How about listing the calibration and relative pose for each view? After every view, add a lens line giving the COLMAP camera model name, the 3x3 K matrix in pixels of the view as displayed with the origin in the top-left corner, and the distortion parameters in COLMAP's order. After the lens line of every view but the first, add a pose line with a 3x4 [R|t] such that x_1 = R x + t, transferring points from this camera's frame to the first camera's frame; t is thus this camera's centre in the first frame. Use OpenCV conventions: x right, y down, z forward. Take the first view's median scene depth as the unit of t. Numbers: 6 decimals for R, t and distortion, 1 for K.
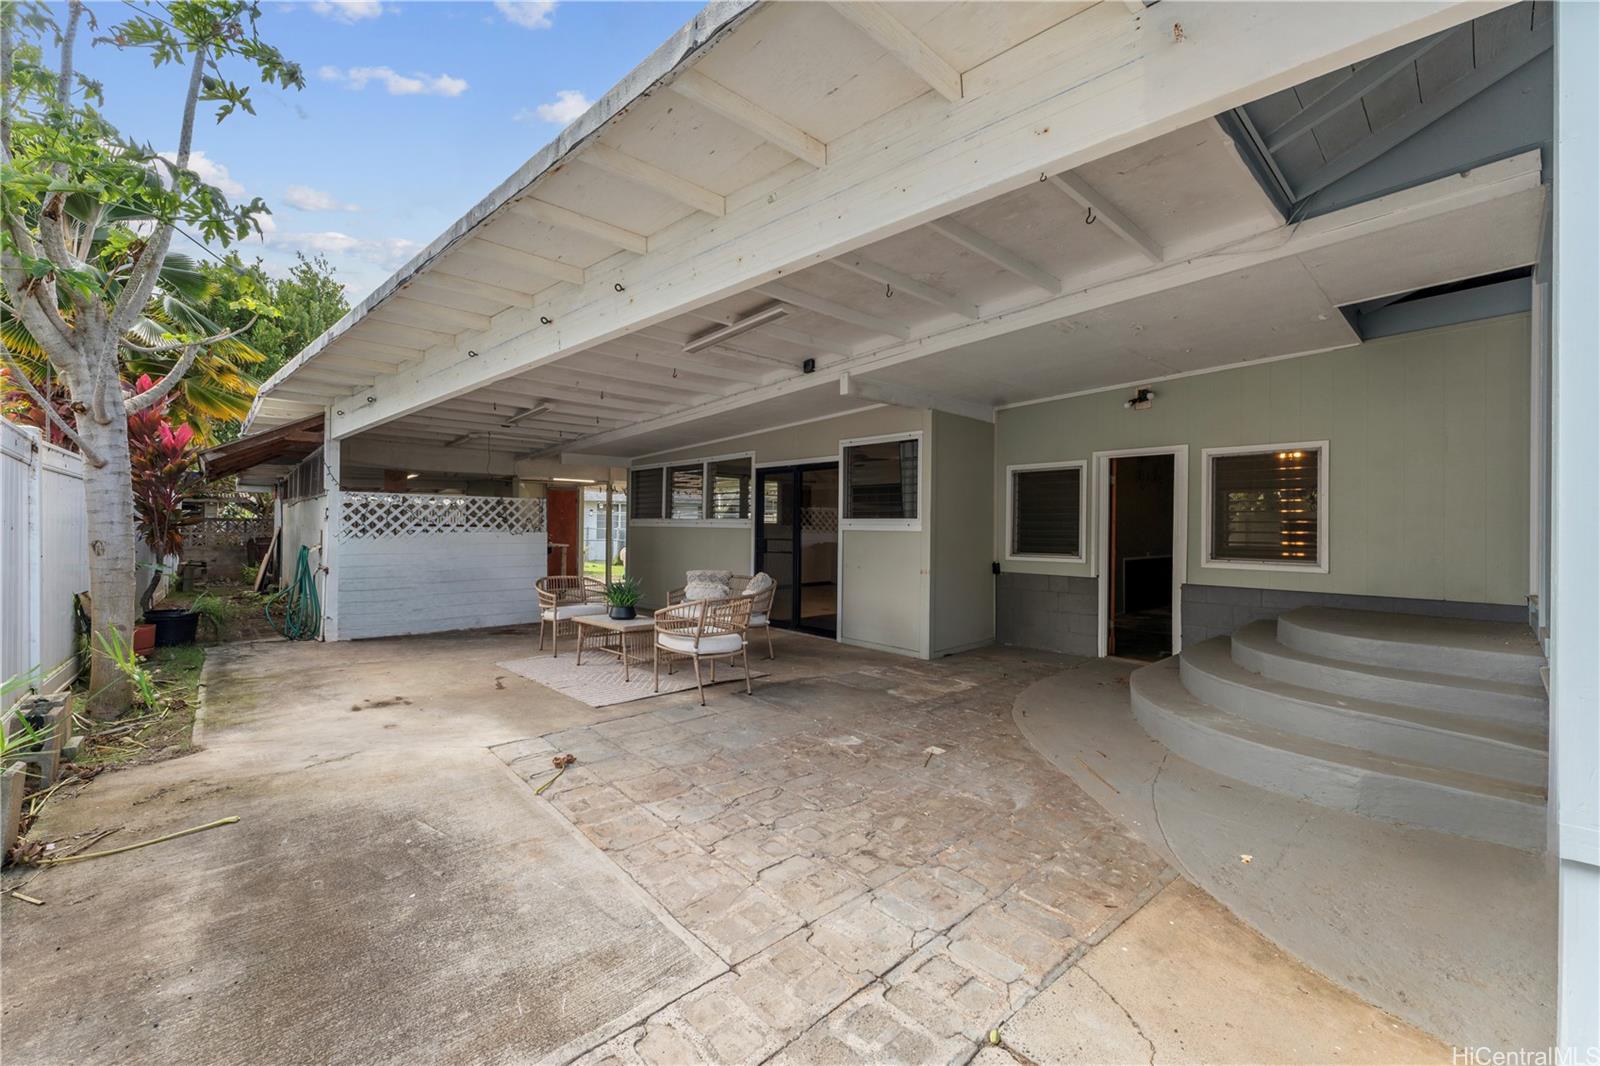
lens RADIAL K [[637.7, 0, 795.5], [0, 637.7, 537.2], [0, 0, 1]] dist [0.002668, 0.000247]
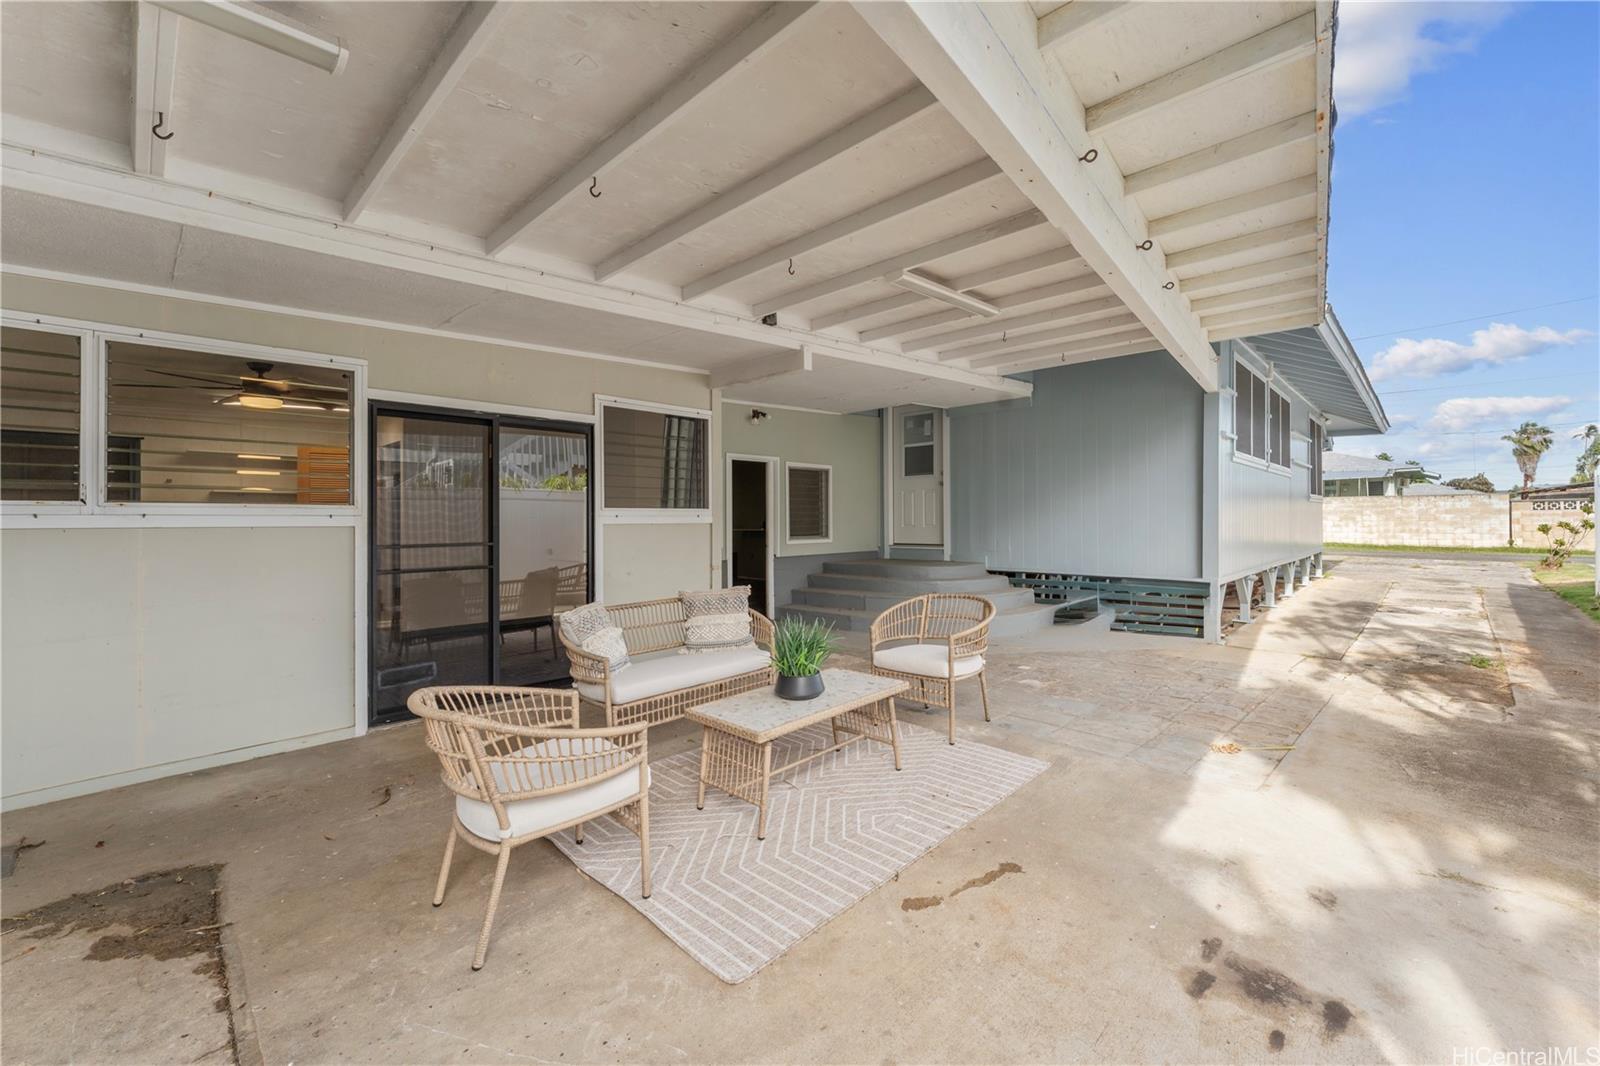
lens RADIAL K [[654.0, 0, 798.6], [0, 654.0, 512.3], [0, 0, 1]] dist [0.002494, 0.000478]
pose [[-0.047779, 0.001694, 0.998857, -0.819231], [0.022780, 0.999740, -0.000606, -0.022991], [-0.998598, 0.022725, -0.047805, 1.028077]]
